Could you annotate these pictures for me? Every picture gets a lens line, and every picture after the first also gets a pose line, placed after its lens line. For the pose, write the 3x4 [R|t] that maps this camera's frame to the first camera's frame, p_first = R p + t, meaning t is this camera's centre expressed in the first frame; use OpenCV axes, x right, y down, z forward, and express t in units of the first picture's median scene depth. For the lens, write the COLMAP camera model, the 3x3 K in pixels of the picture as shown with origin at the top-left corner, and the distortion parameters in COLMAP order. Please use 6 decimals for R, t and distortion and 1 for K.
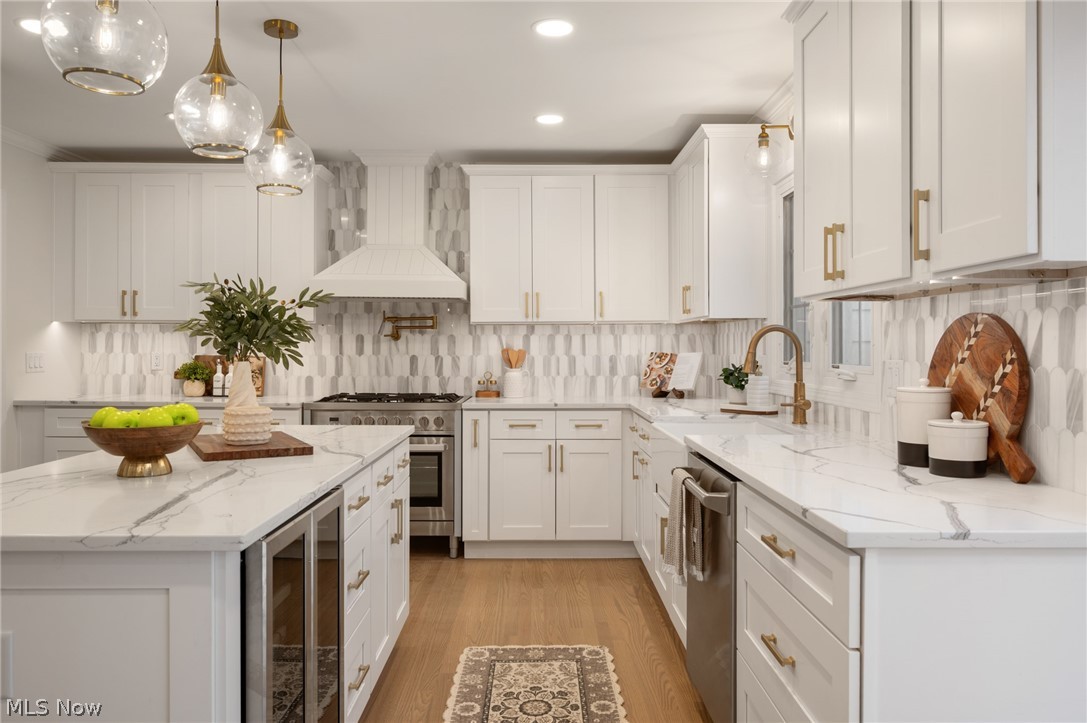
lens RADIAL K [[773.2, 0, 545.1], [0, 773.2, 347.4], [0, 0, 1]] dist [-0.000520, -0.000050]
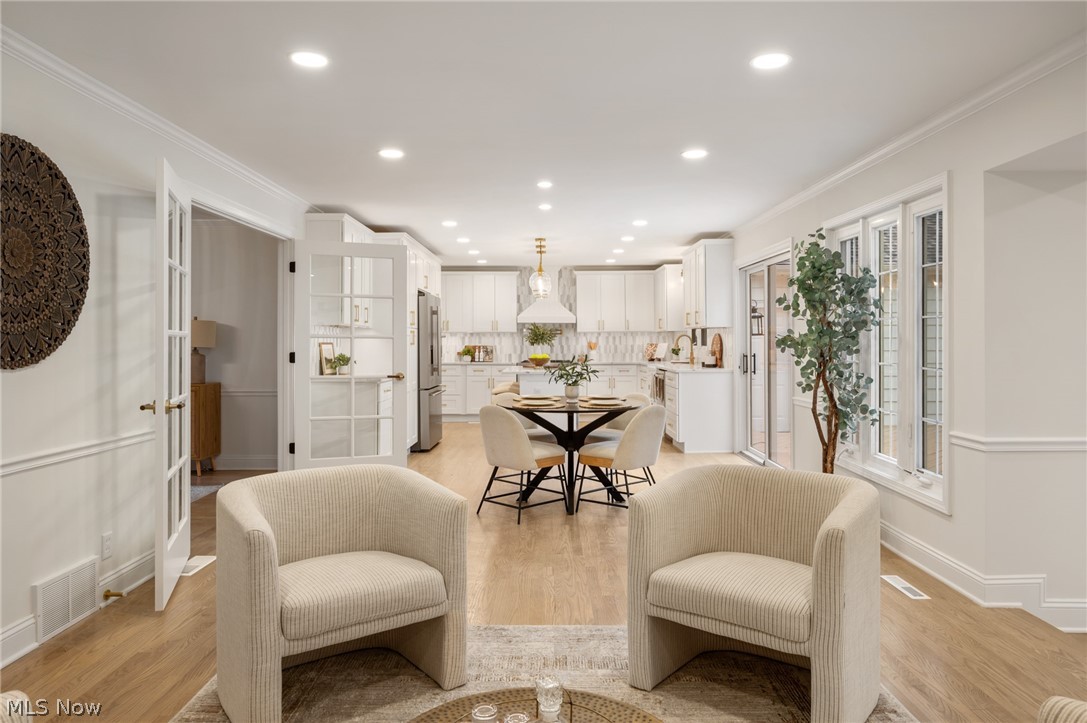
lens RADIAL K [[735.6, 0, 543.8], [0, 735.6, 339.8], [0, 0, 1]] dist [-0.002691, -0.000510]
pose [[0.999855, -0.005676, -0.016058, -0.202193], [0.005597, 0.999972, -0.004938, 0.005870], [0.016086, 0.004847, 0.999859, -1.744975]]
